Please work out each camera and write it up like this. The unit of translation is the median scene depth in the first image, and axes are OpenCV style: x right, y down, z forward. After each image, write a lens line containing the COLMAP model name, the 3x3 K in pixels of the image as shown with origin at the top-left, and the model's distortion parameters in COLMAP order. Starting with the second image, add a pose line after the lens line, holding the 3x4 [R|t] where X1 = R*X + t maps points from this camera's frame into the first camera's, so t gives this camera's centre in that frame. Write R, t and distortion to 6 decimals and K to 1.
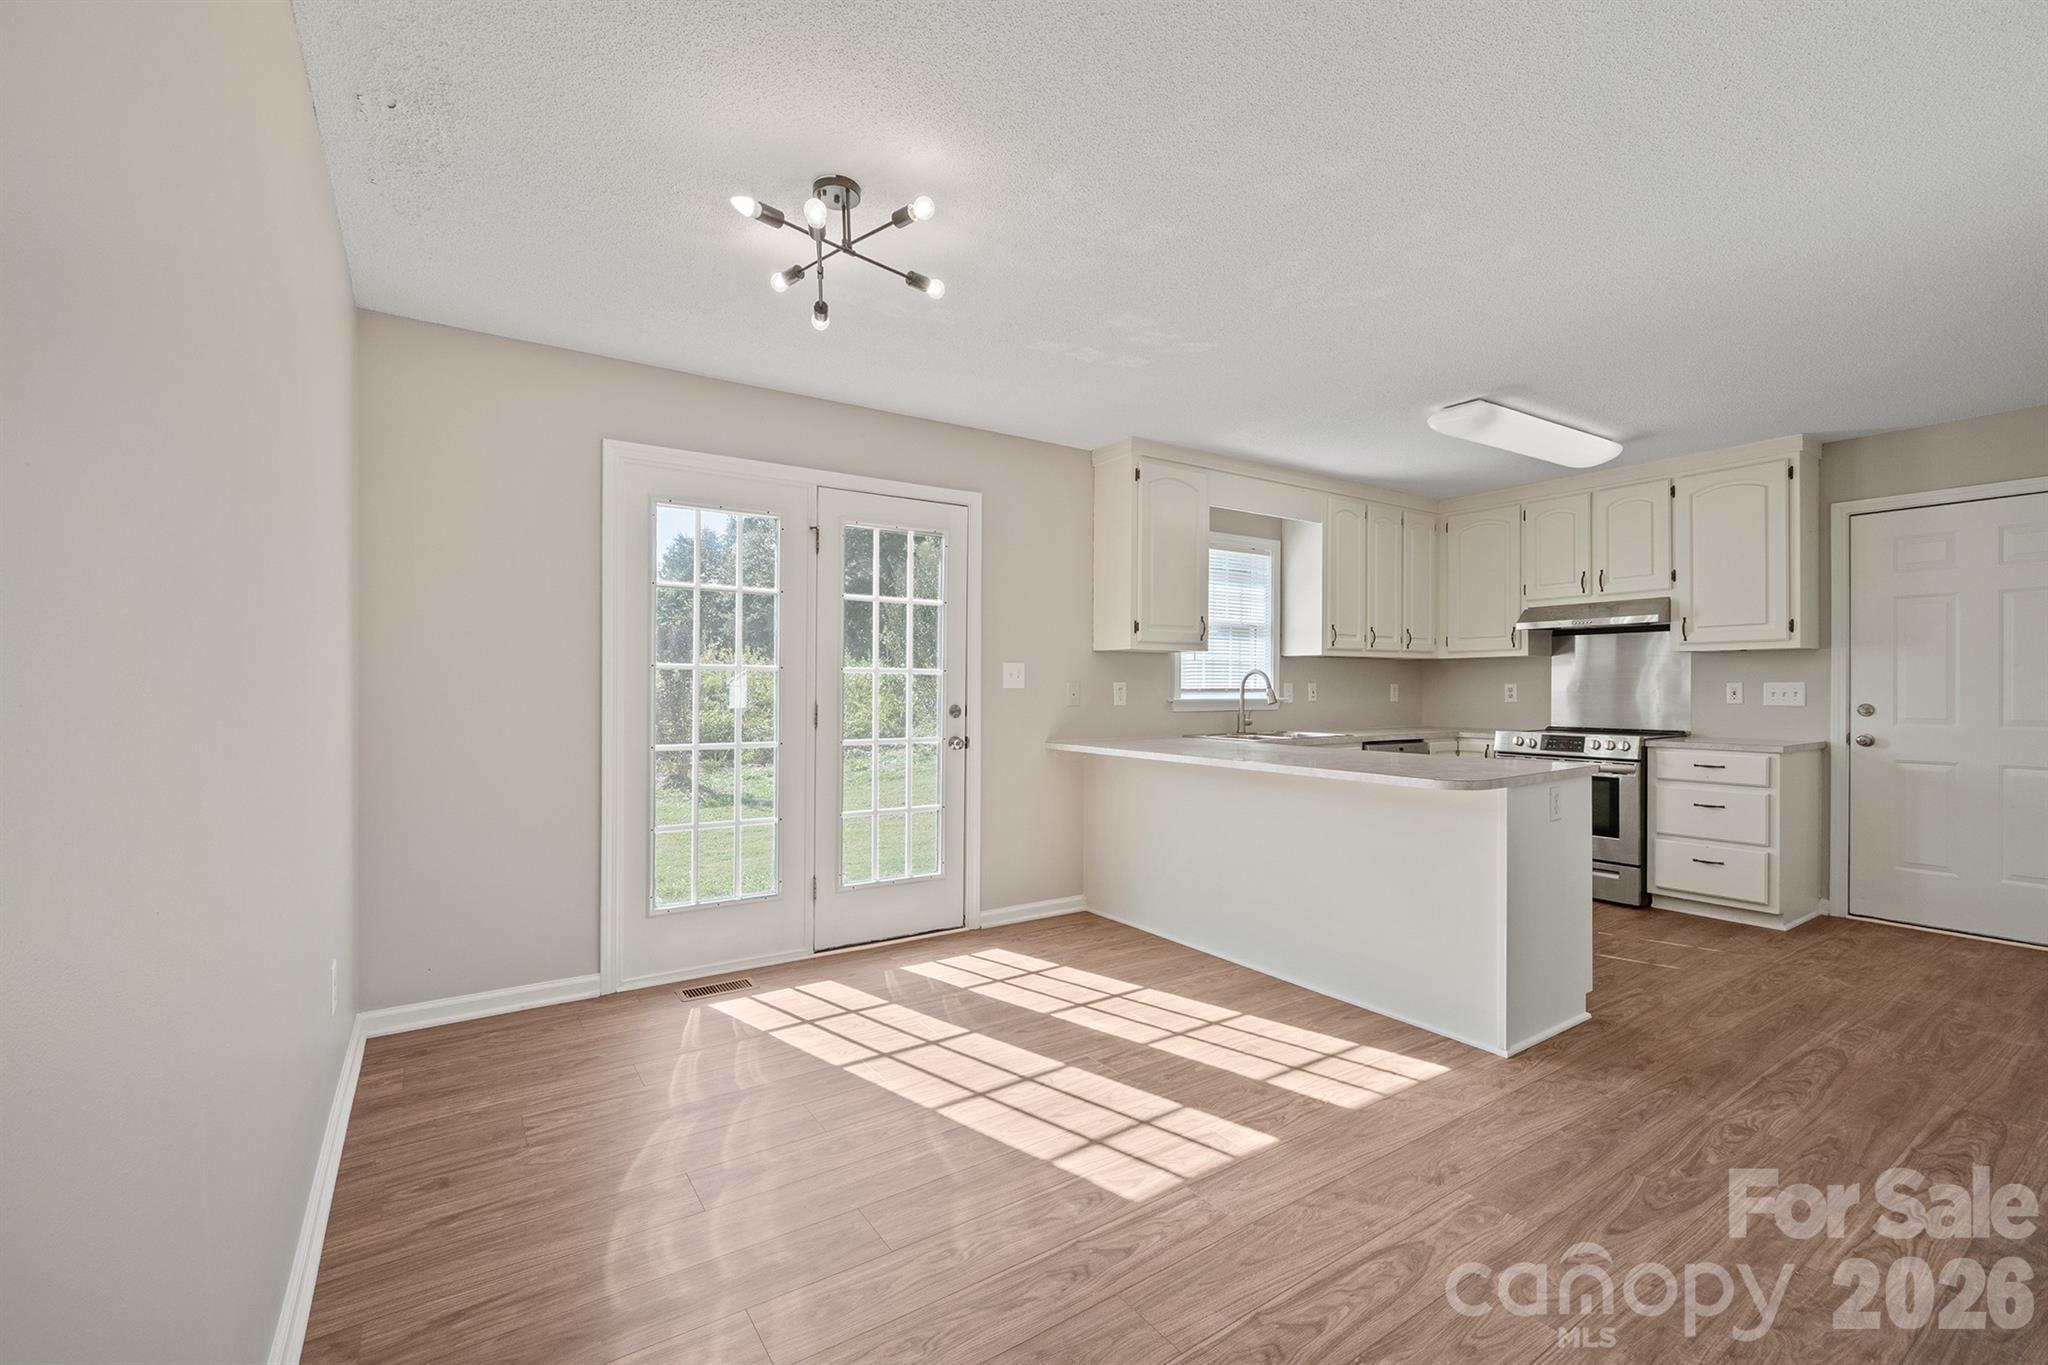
lens RADIAL K [[860.9, 0, 1022.8], [0, 860.9, 695.0], [0, 0, 1]] dist [-0.008446, 0.000428]
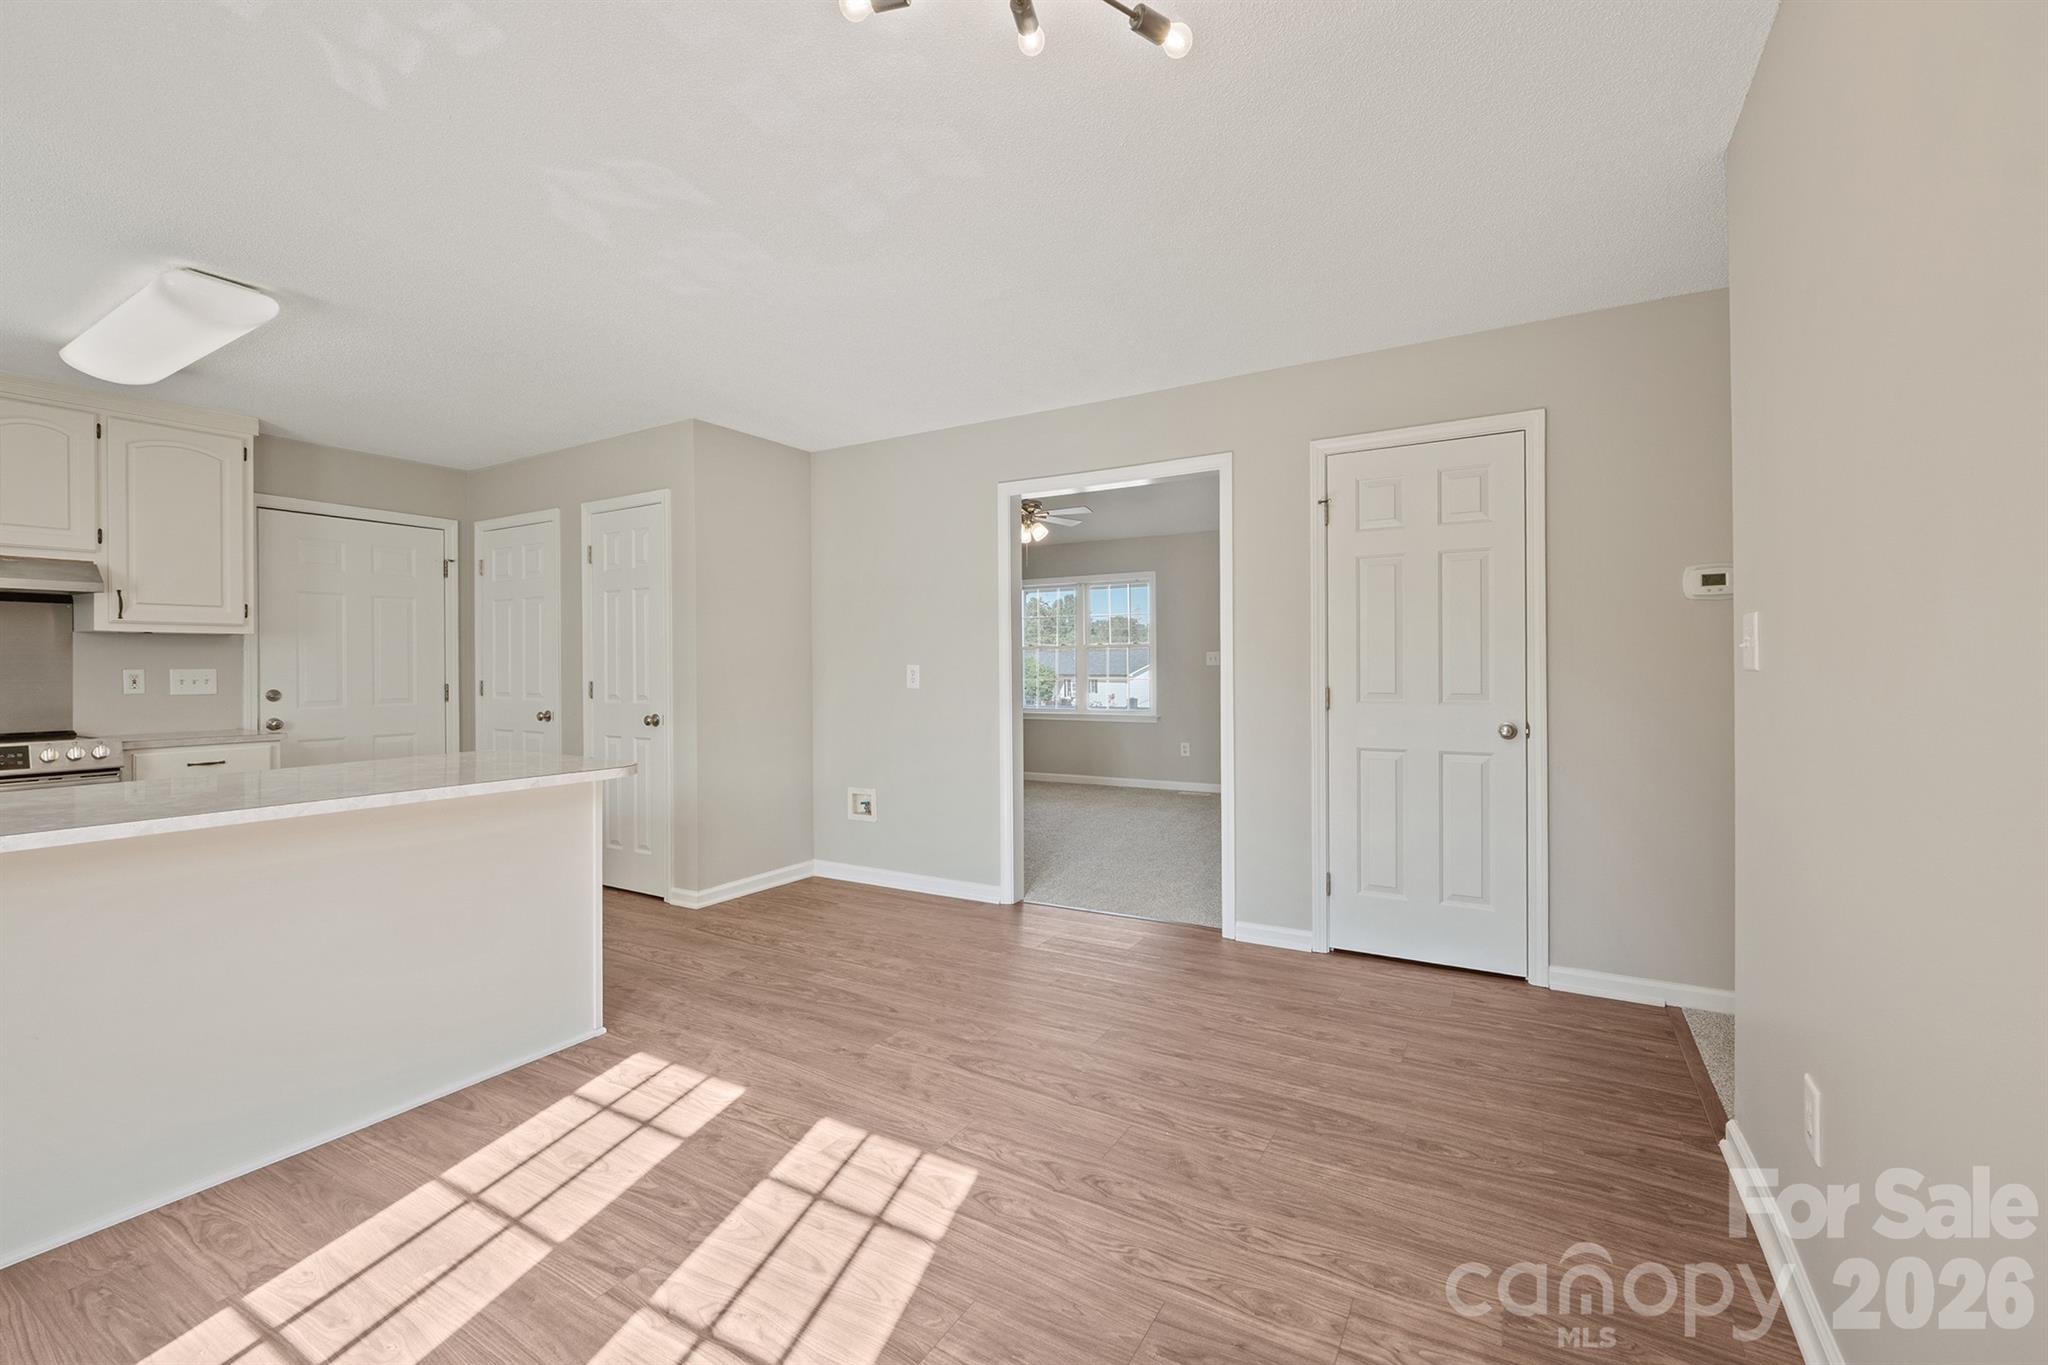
lens RADIAL K [[860.9, 0, 1031.1], [0, 860.9, 668.5], [0, 0, 1]] dist [-0.008446, 0.000428]
pose [[-0.437213, 0.001755, 0.899356, -0.382786], [0.015591, 0.999863, 0.005628, -0.007083], [-0.899223, 0.016482, -0.437180, 0.644999]]
